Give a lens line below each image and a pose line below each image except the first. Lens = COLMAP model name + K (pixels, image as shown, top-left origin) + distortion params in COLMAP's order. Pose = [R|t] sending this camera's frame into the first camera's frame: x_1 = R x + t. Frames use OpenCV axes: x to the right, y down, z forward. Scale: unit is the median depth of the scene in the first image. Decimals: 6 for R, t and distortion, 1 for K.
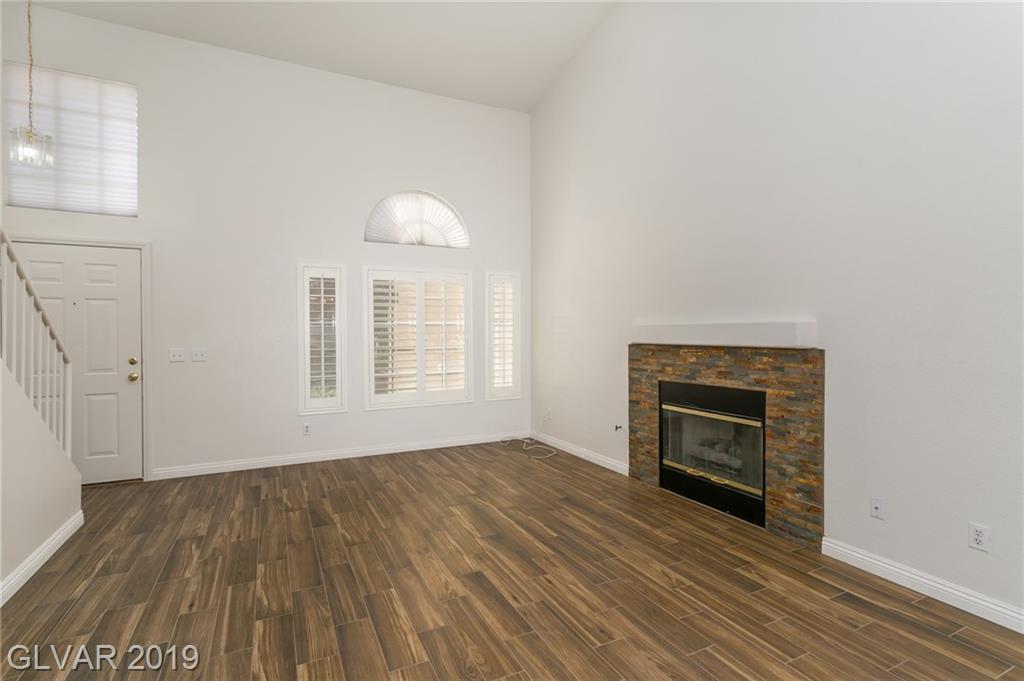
lens RADIAL K [[484.1, 0, 510.2], [0, 484.1, 338.3], [0, 0, 1]] dist [-0.000551, -0.000383]
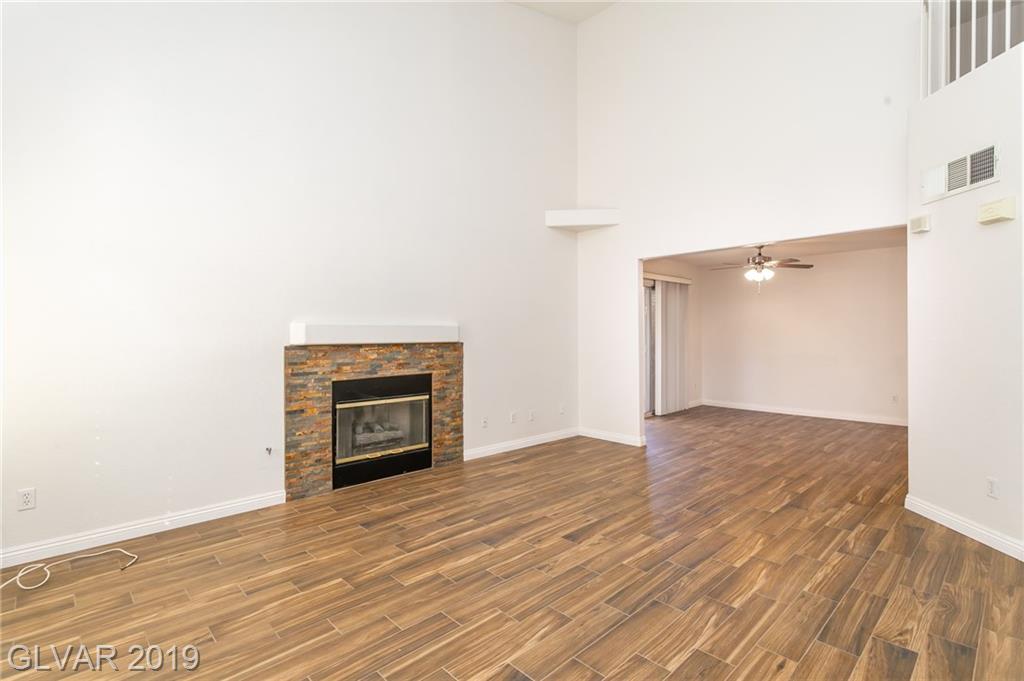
lens RADIAL K [[484.1, 0, 510.2], [0, 484.1, 338.3], [0, 0, 1]] dist [-0.000551, -0.000383]
pose [[-0.288839, -0.005226, 0.957363, -0.922593], [0.015460, 0.999829, 0.010122, -0.005396], [-0.957253, 0.017724, -0.288709, 1.176989]]
